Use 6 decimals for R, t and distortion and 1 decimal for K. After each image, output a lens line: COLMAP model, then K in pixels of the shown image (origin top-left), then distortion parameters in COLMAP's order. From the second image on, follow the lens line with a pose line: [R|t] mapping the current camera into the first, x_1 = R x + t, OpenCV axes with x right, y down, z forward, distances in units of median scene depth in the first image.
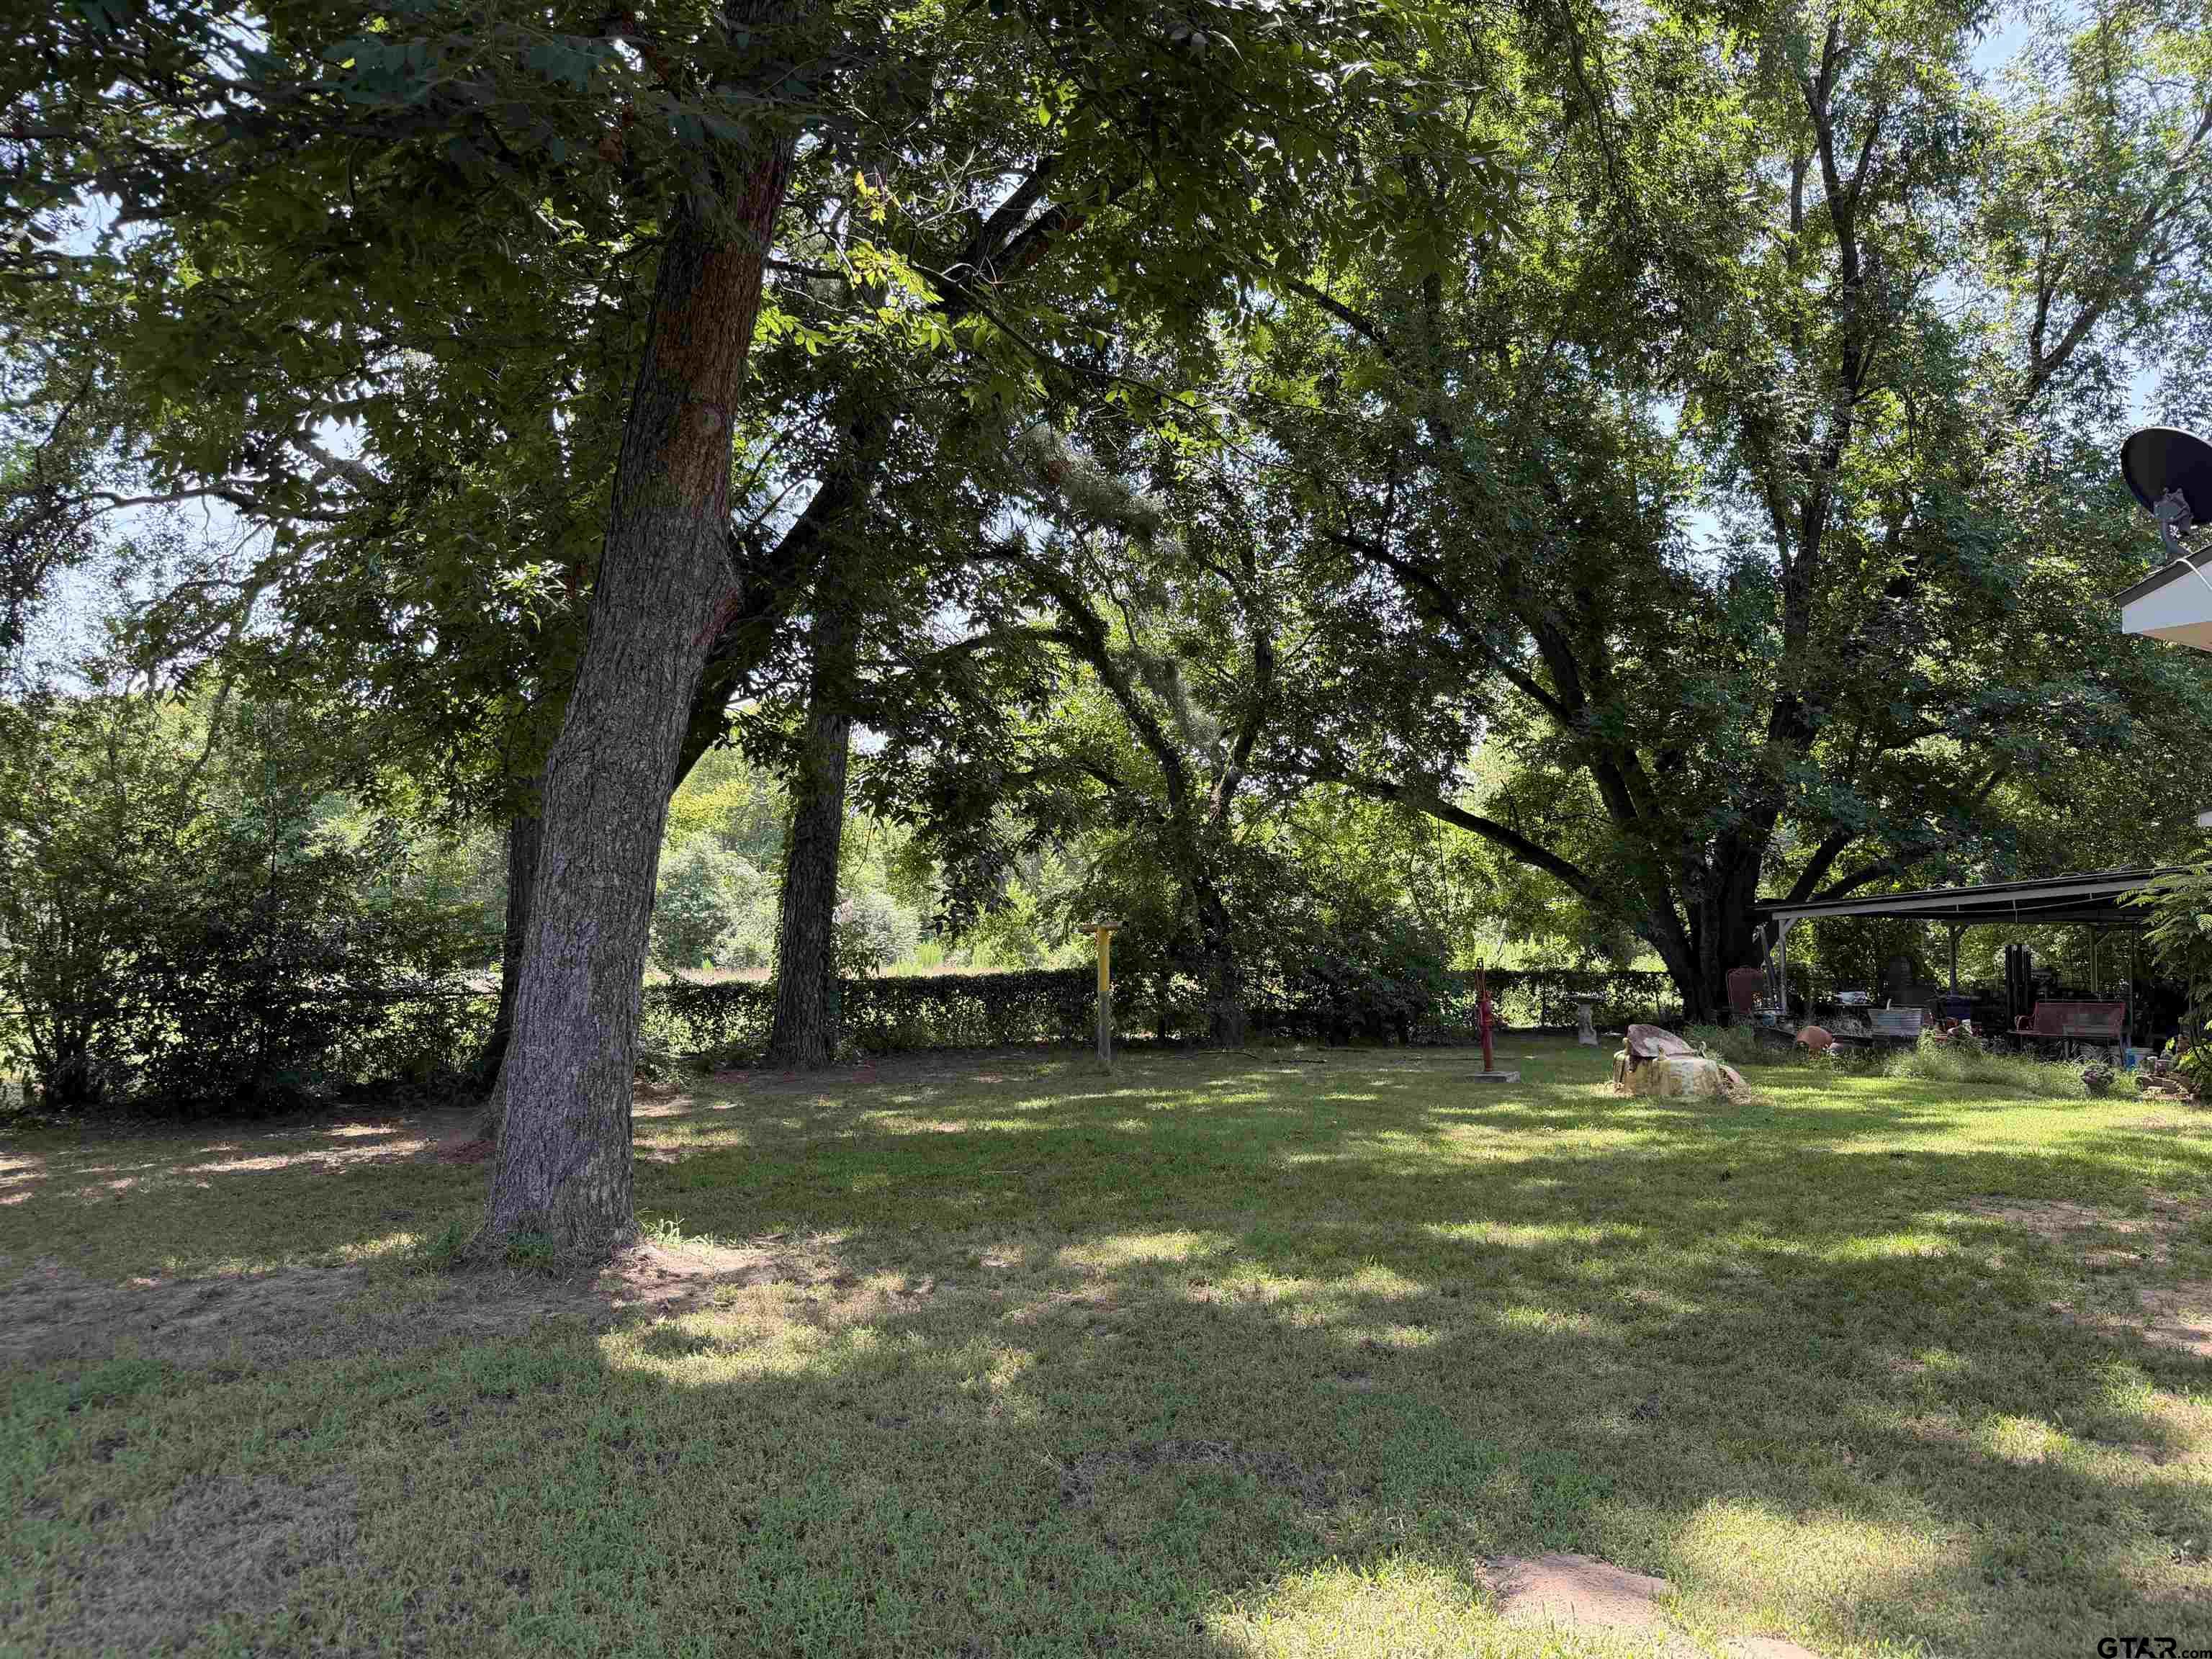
lens RADIAL K [[1615.0, 0, 1123.7], [0, 1615.0, 827.9], [0, 0, 1]] dist [-0.001135, -0.005135]
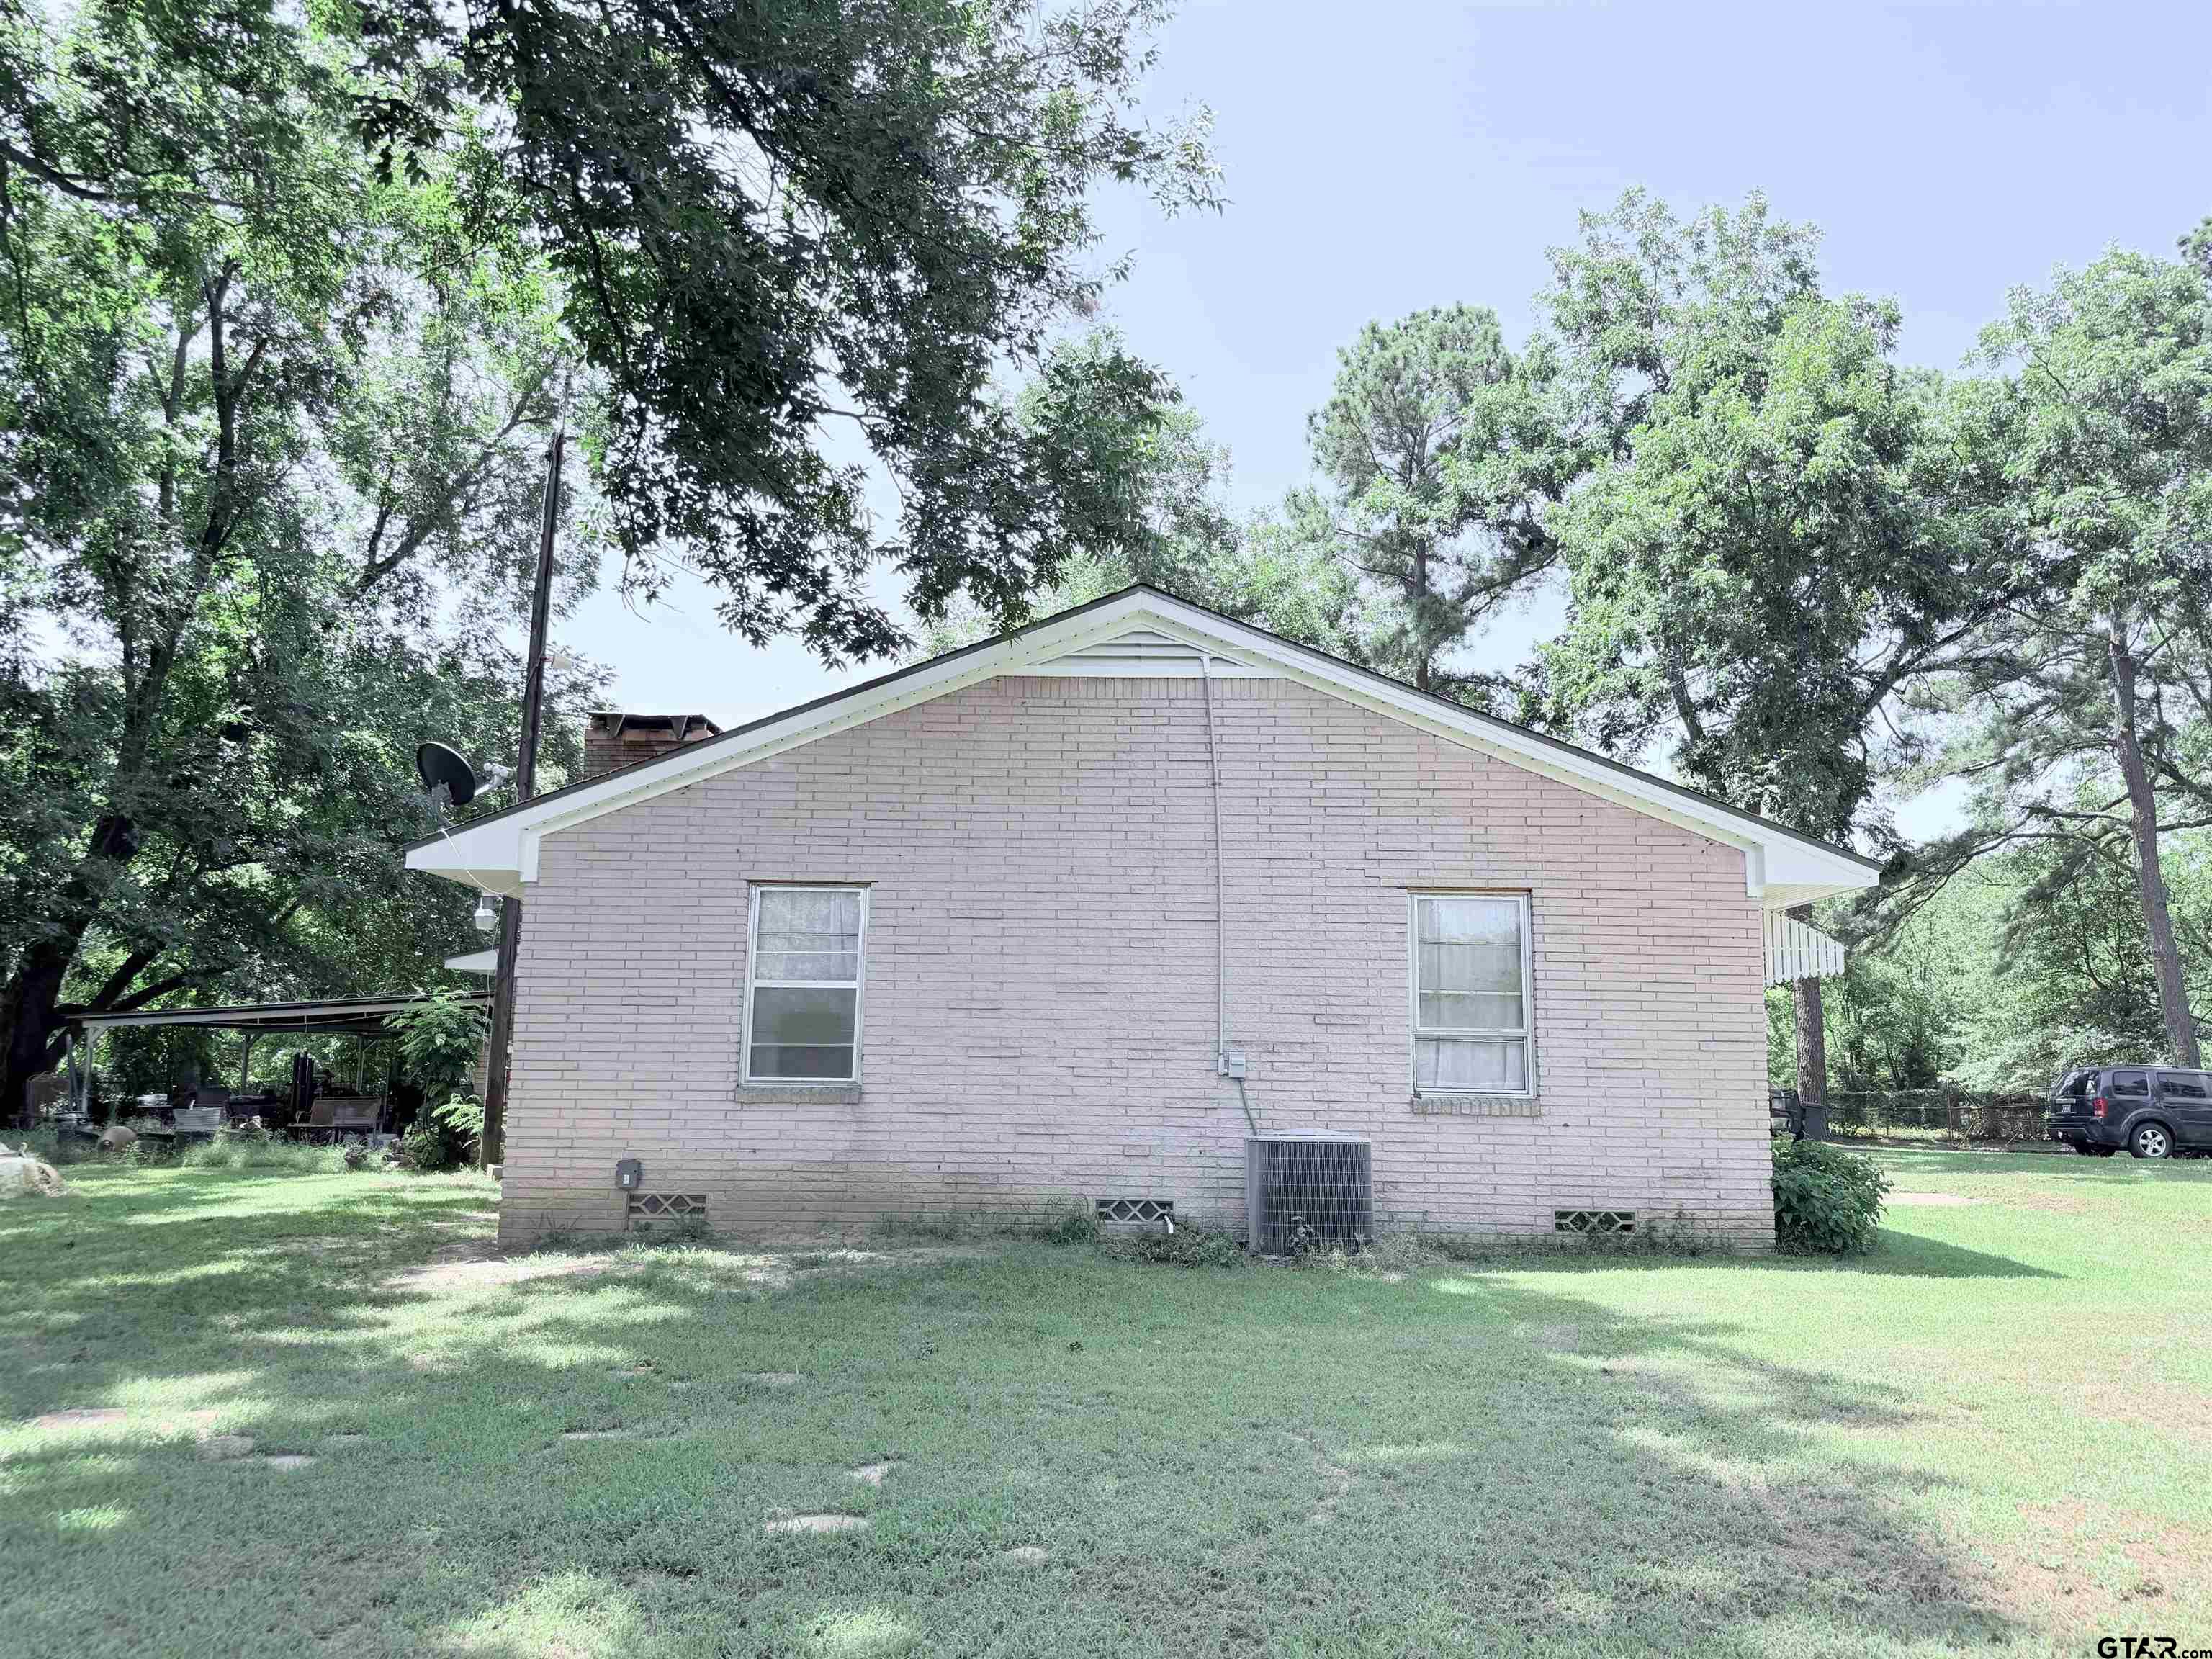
lens RADIAL K [[1615.0, 0, 1123.7], [0, 1615.0, 827.9], [0, 0, 1]] dist [-0.001135, -0.005135]
pose [[0.558303, 0.114733, 0.821665, -0.100204], [-0.065802, 0.993395, -0.094002, -0.018674], [-0.827023, -0.001586, 0.562165, -0.162997]]
